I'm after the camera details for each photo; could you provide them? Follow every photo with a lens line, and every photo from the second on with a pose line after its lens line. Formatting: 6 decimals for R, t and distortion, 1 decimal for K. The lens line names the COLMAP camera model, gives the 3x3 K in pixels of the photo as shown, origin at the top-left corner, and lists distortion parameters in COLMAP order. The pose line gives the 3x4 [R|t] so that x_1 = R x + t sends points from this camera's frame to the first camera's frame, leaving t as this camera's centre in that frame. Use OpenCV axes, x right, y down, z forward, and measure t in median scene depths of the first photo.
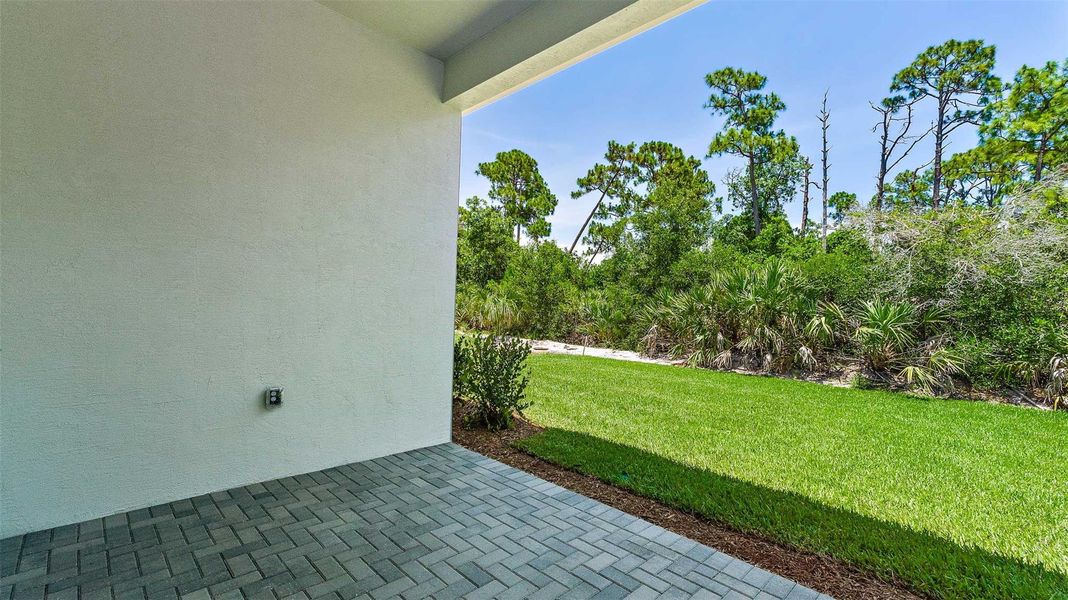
lens RADIAL K [[457.8, 0, 539.3], [0, 457.8, 302.3], [0, 0, 1]] dist [0.014390, -0.004834]
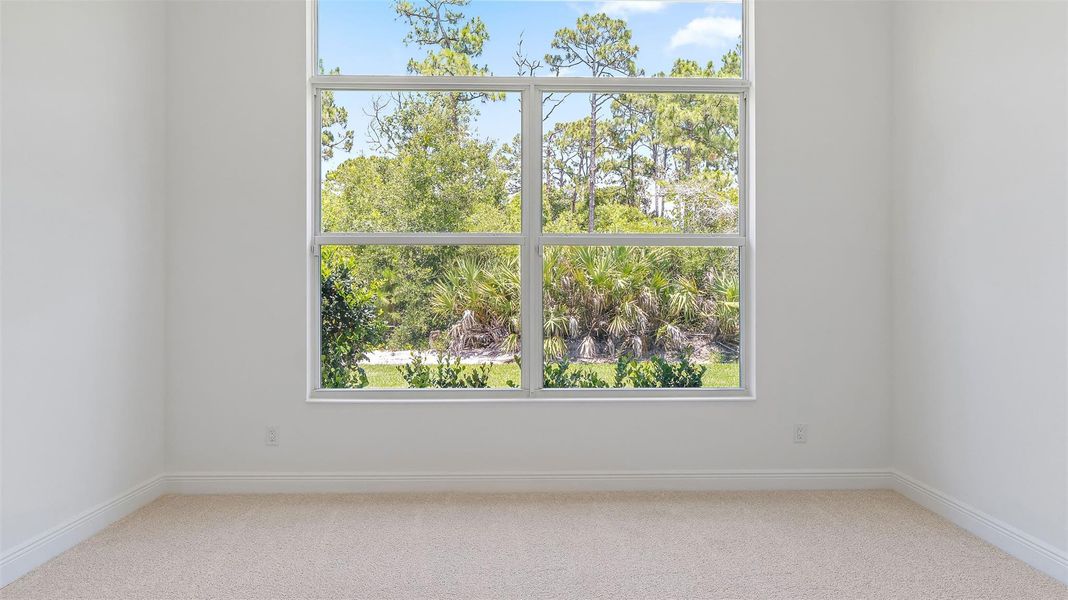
lens RADIAL K [[629.3, 0, 554.6], [0, 629.3, 295.9], [0, 0, 1]] dist [-0.033661, -0.000341]
pose [[0.676608, -0.042112, 0.735139, -0.222824], [0.013915, 0.998916, 0.044415, -0.009007], [-0.736212, -0.019822, 0.676460, 0.137542]]
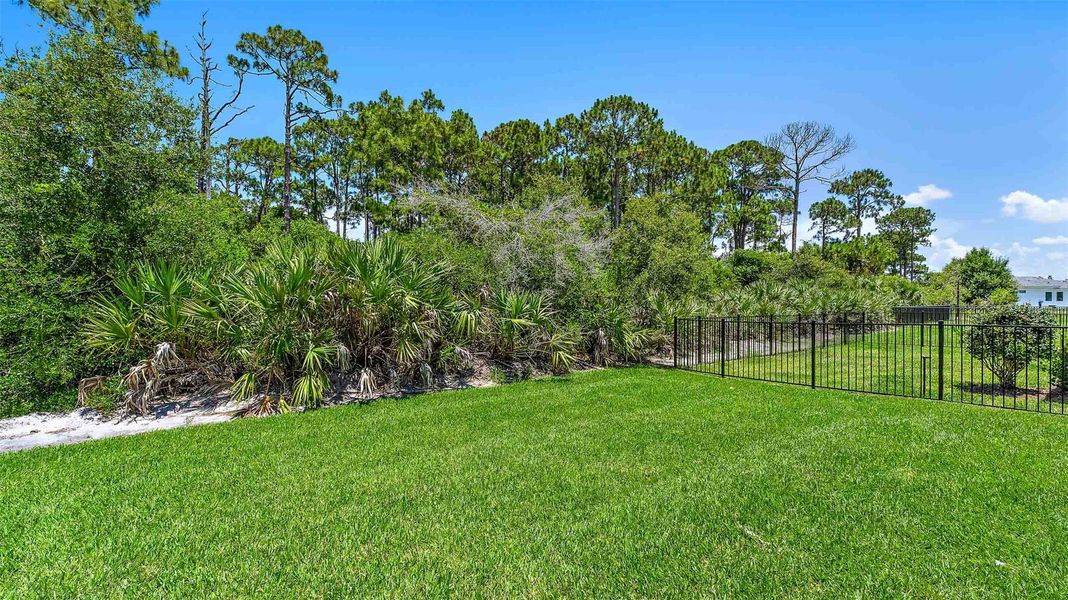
lens RADIAL K [[457.8, 0, 539.3], [0, 457.8, 302.3], [0, 0, 1]] dist [0.014390, -0.004834]
pose [[0.122206, -0.043136, 0.991567, -0.091796], [-0.006979, 0.998993, 0.044319, -0.009020], [-0.992480, -0.012336, 0.121782, 0.339234]]
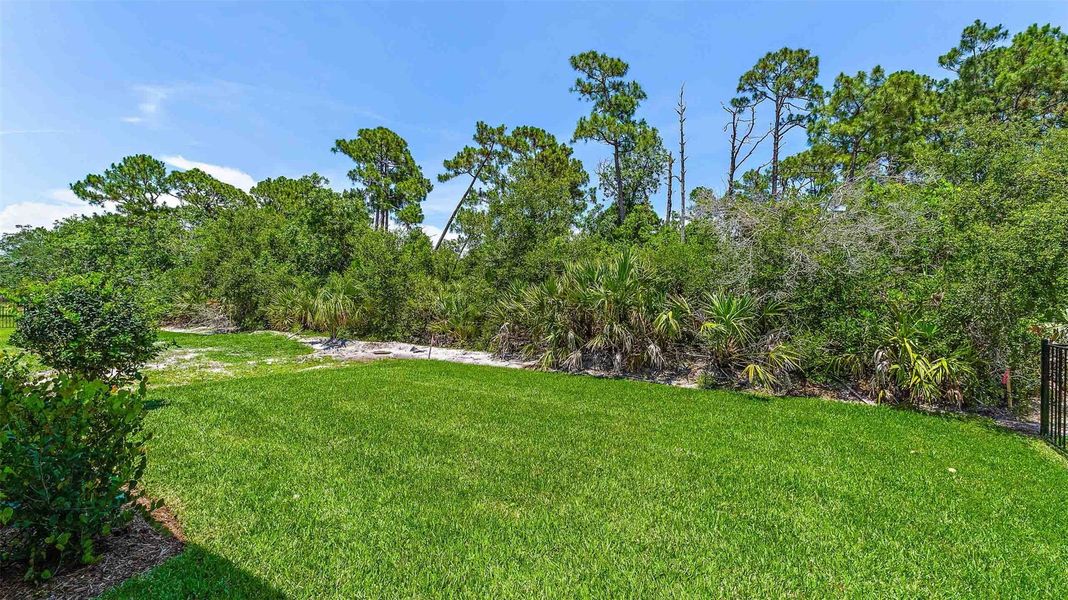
lens RADIAL K [[454.7, 0, 539.7], [0, 454.7, 303.4], [0, 0, 1]] dist [0.001461, 0.000676]
pose [[0.972591, -0.024543, 0.231223, 0.066940], [0.018478, 0.999427, 0.028363, -0.006517], [-0.231787, -0.023313, 0.972487, 0.077906]]
